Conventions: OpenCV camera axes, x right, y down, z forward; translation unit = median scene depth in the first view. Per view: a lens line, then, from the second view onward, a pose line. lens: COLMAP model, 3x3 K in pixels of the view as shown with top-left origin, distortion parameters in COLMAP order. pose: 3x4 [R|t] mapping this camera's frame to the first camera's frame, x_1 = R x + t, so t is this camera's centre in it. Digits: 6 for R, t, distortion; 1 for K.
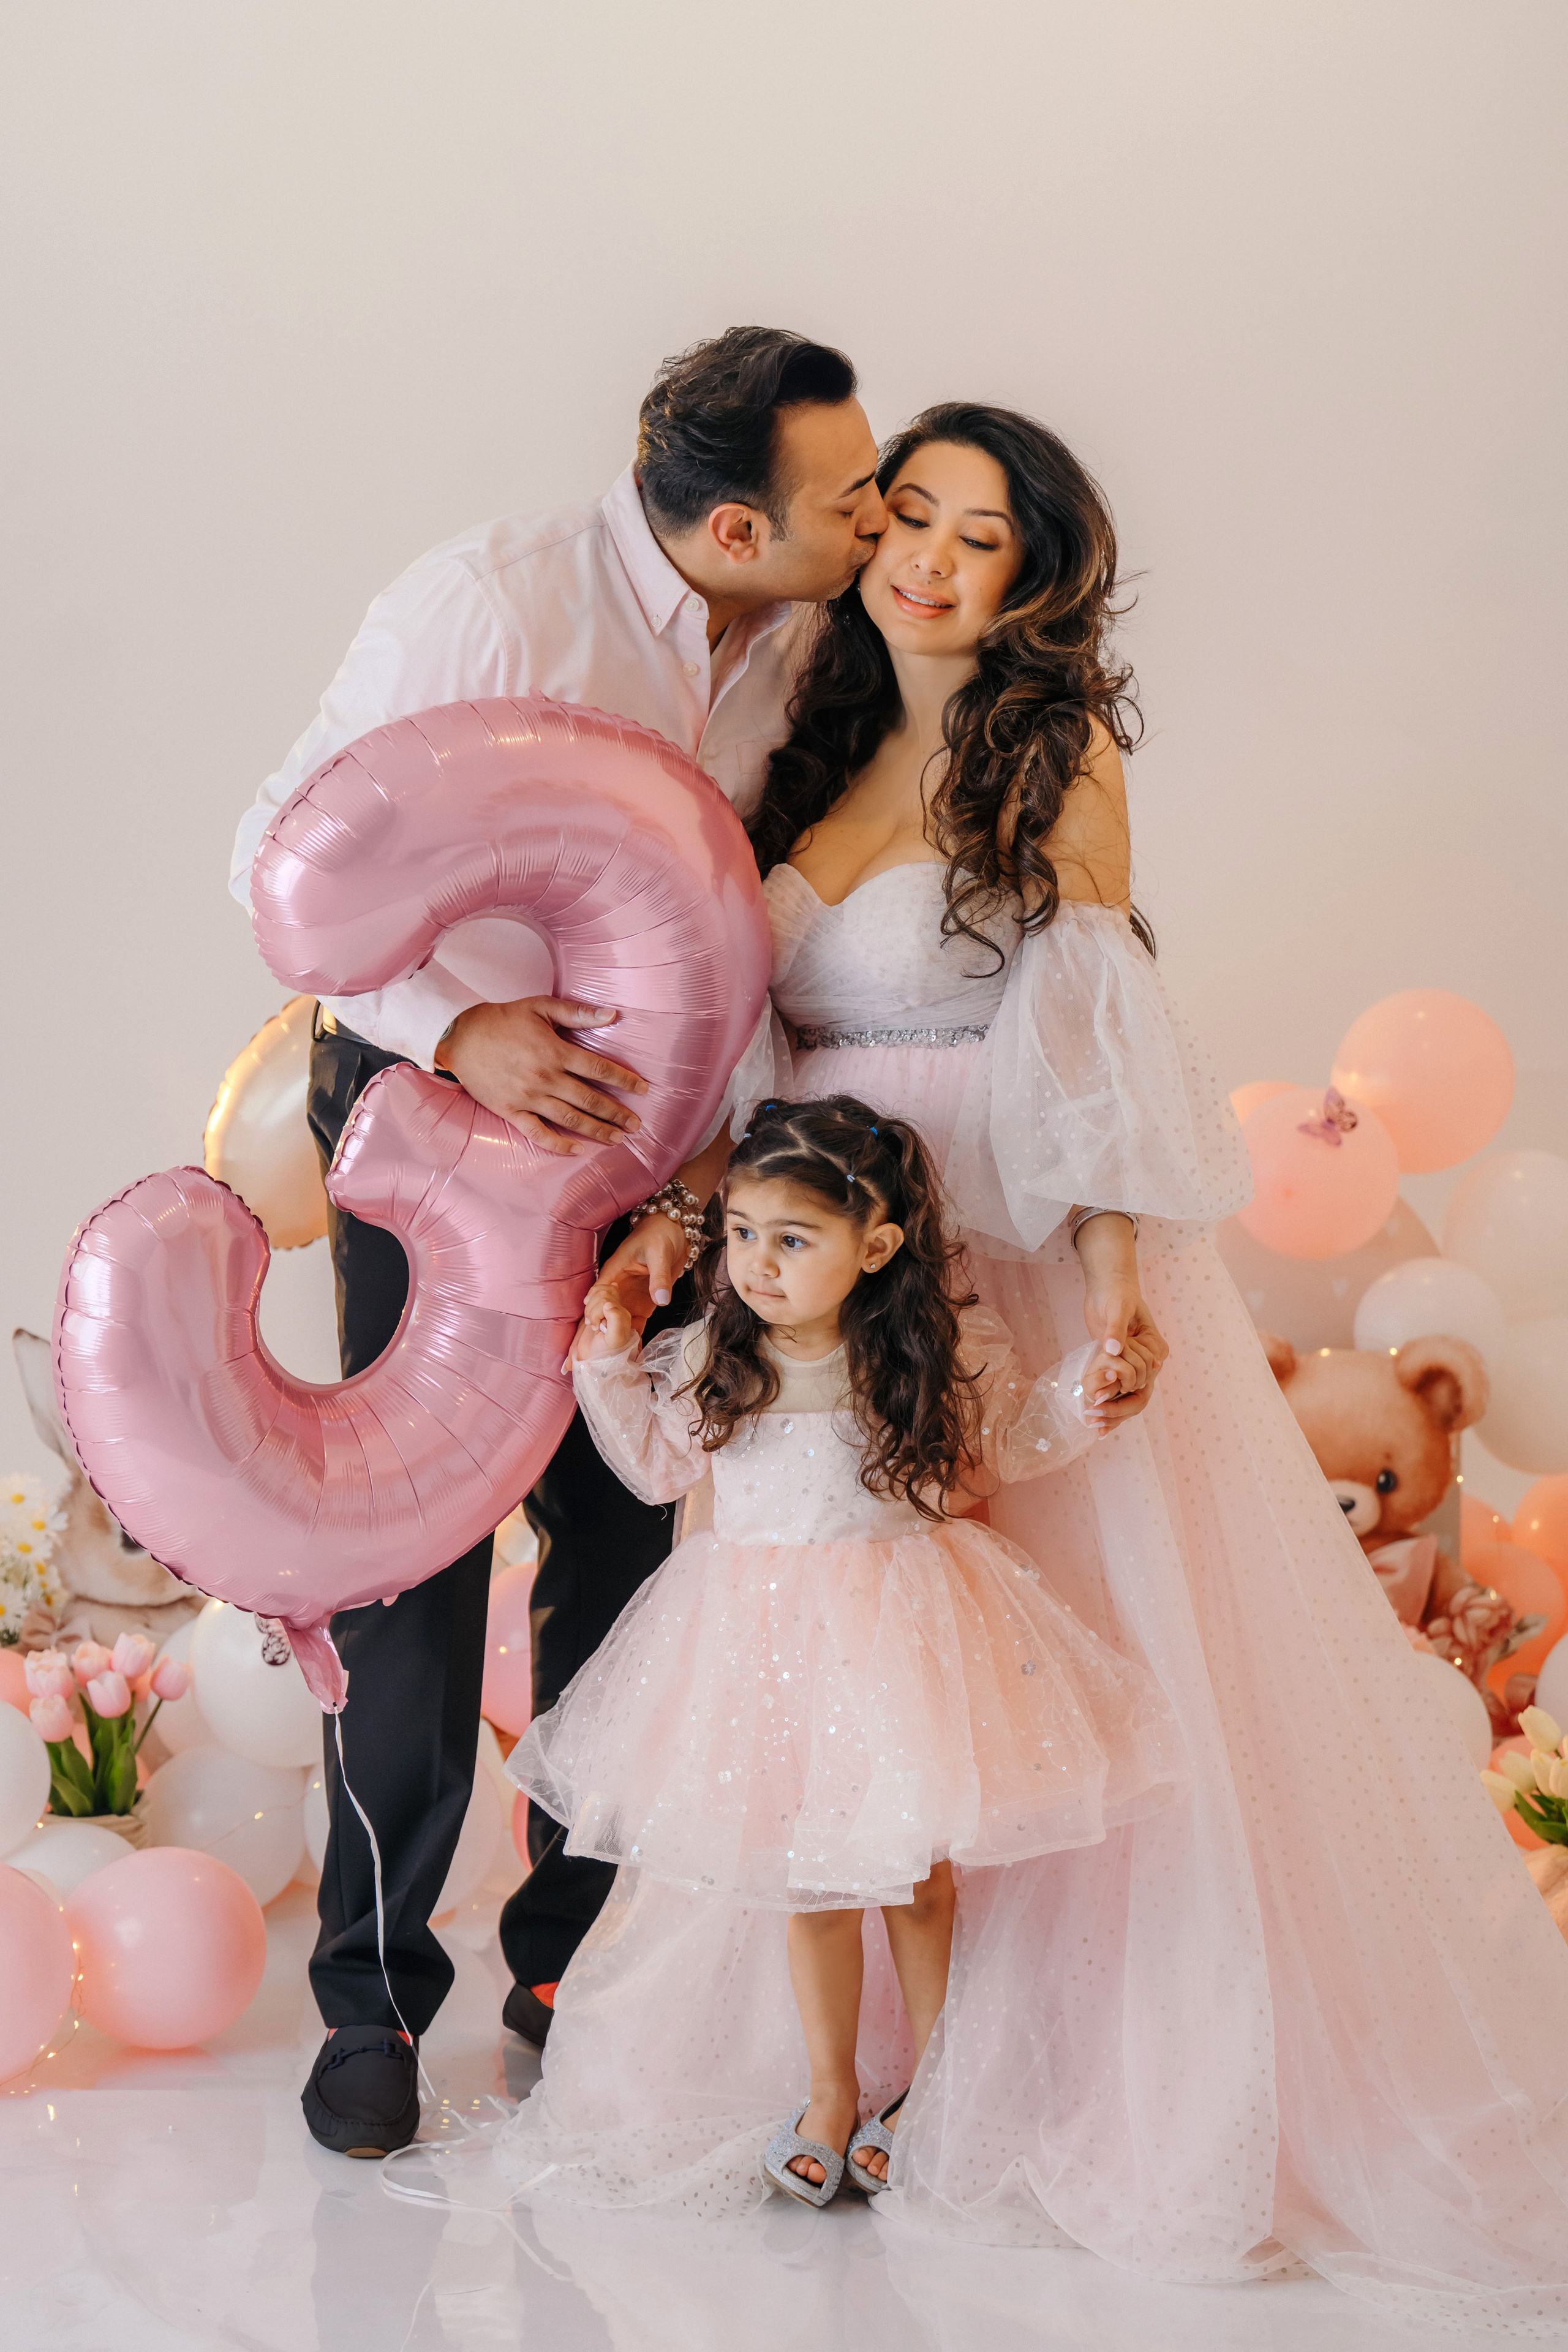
lens RADIAL K [[5311.2, 0, 742.6], [0, 5311.2, 1124.8], [0, 0, 1]] dist [0.069516, 0.000000]
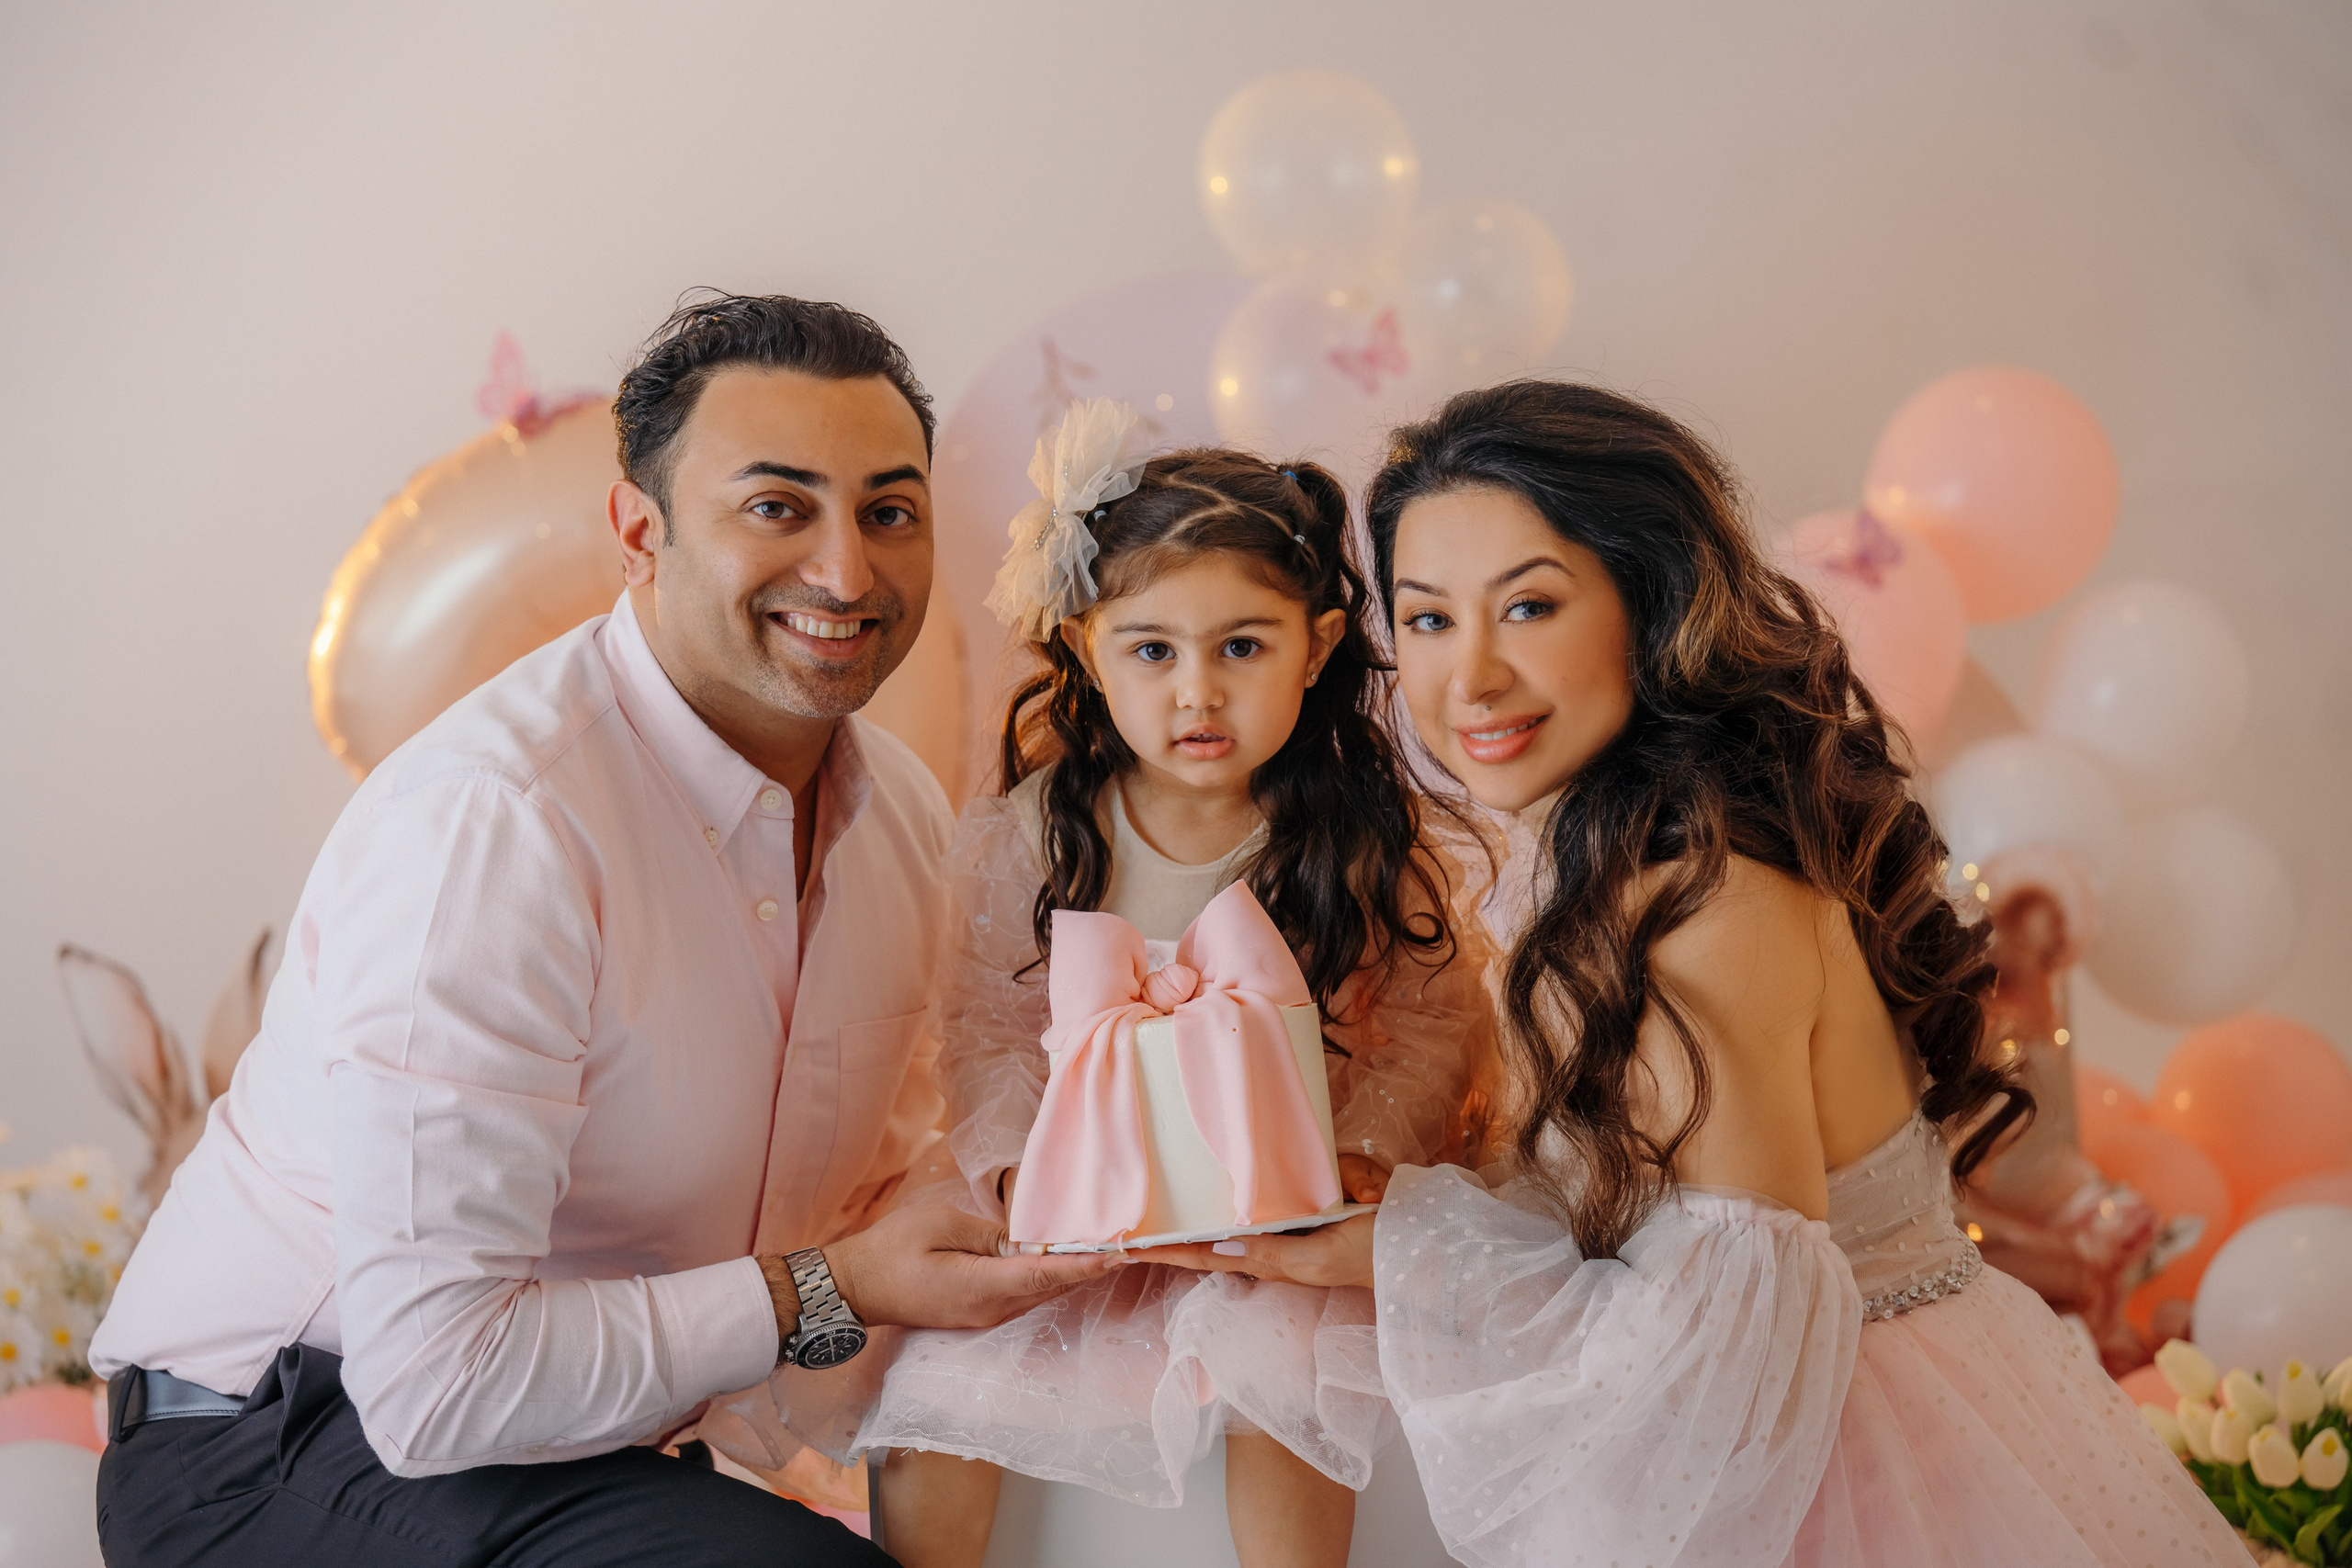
lens RADIAL K [[6949.1, 0, 1192.8], [0, 6949.1, 783.6], [0, 0, 1]] dist [0.000393, 0.000000]
pose [[0.998319, -0.057341, 0.008414, 0.009645], [0.057250, 0.998303, 0.010637, 0.015048], [-0.009010, -0.010138, 0.999908, 0.057135]]
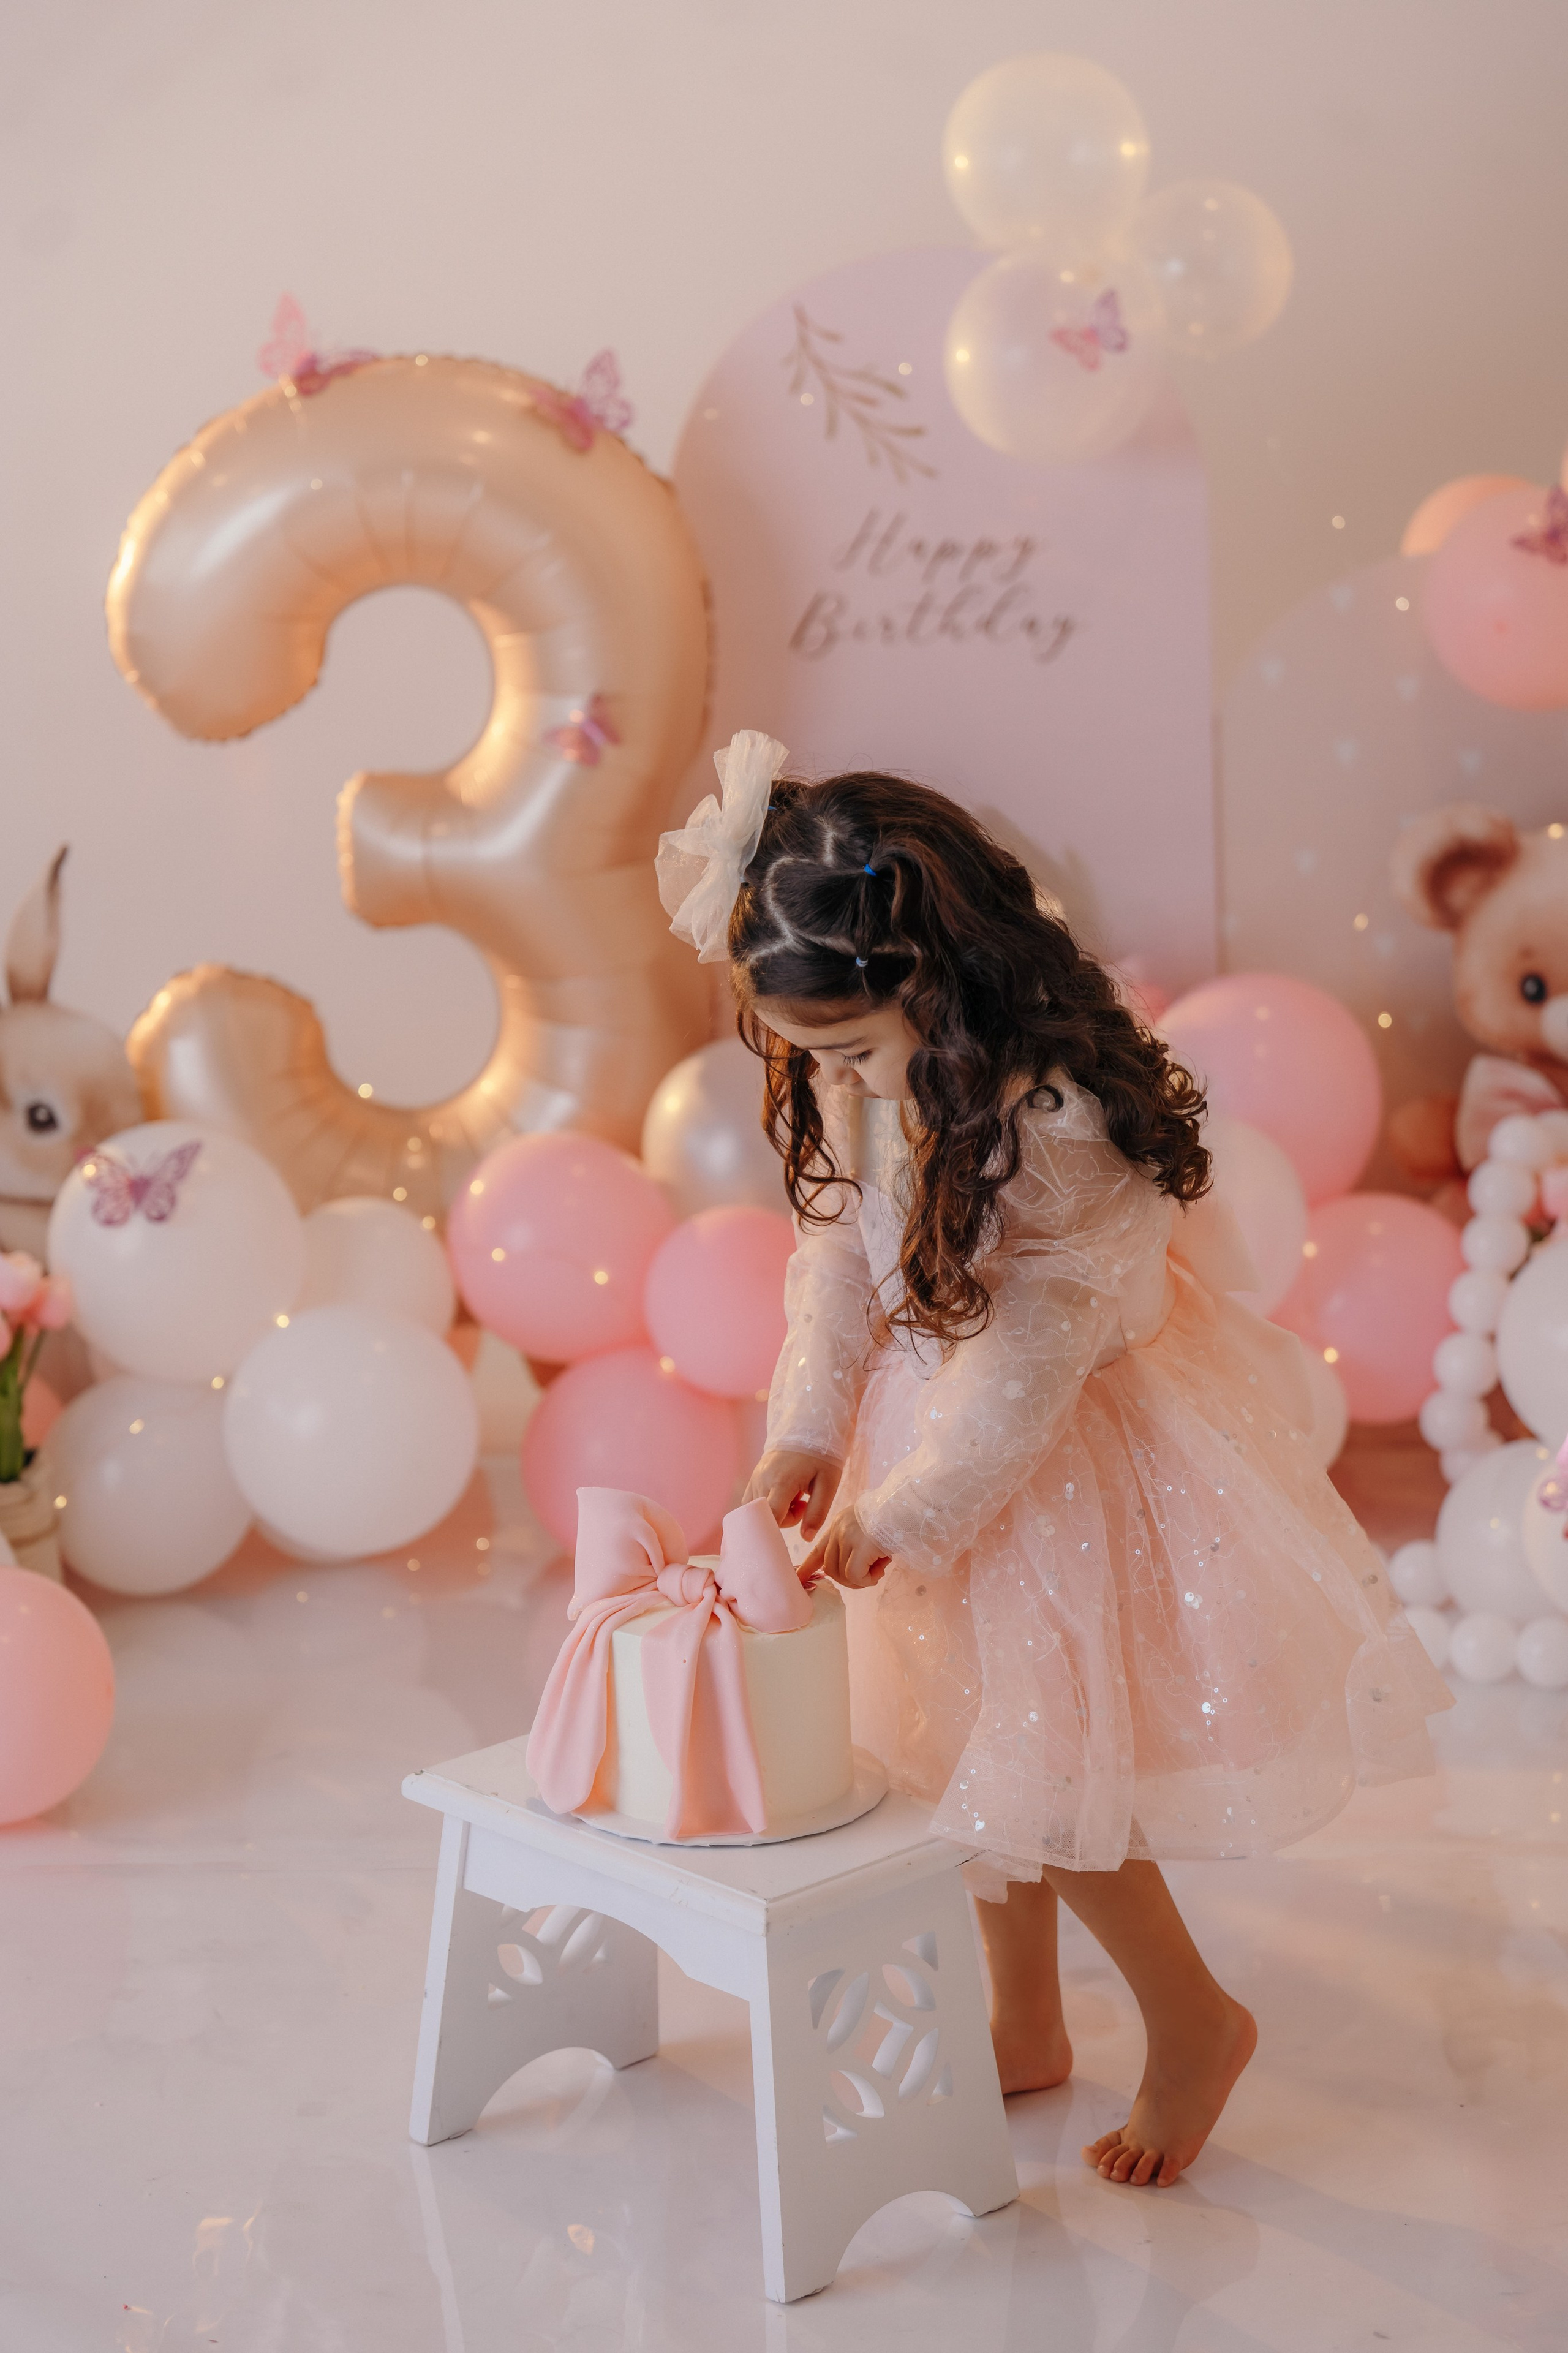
lens RADIAL K [[5424.5, 0, 766.2], [0, 5424.5, 1188.4], [0, 0, 1]] dist [0.007100, 0.000000]
pose [[0.997401, -0.027629, -0.066548, 0.046606], [0.036357, 0.990350, 0.133737, -0.015719], [0.062211, -0.135809, 0.988780, 0.206936]]
